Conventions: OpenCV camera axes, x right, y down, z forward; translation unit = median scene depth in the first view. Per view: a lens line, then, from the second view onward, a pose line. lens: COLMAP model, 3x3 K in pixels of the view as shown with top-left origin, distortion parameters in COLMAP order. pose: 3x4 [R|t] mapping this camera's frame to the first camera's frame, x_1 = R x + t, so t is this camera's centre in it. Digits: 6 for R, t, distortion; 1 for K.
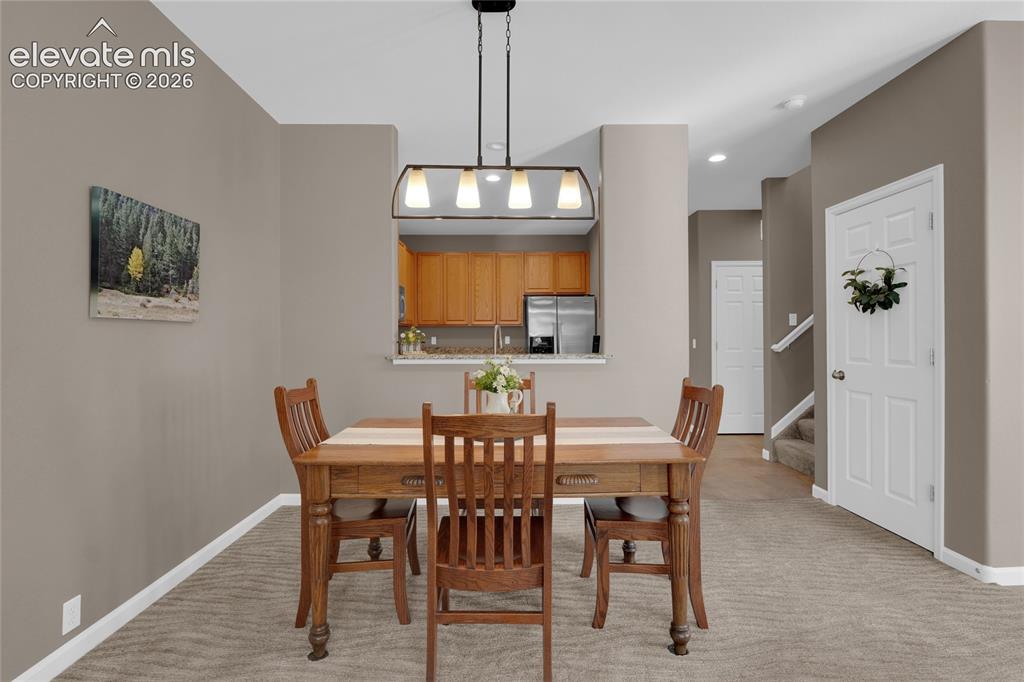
lens RADIAL K [[462.0, 0, 503.3], [0, 462.0, 335.1], [0, 0, 1]] dist [-0.003253, -0.000808]
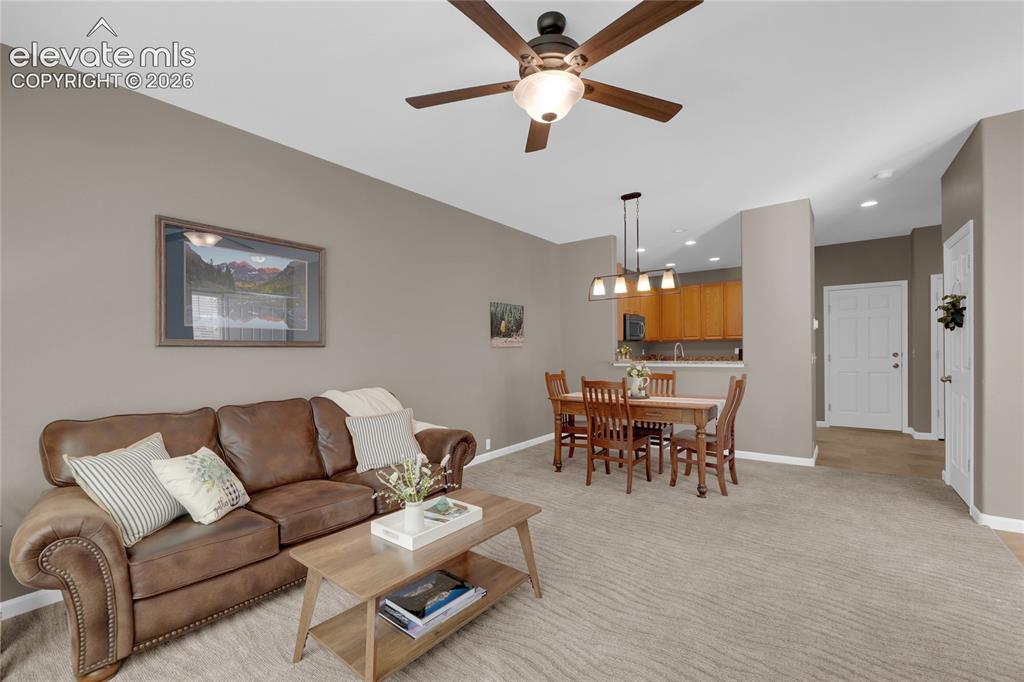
lens RADIAL K [[417.8, 0, 506.8], [0, 417.8, 348.7], [0, 0, 1]] dist [0.000451, 0.000041]
pose [[0.783769, -0.011562, -0.620945, 0.714272], [0.017062, 0.999850, 0.002918, -0.027080], [0.620819, -0.012882, 0.783848, -0.876954]]
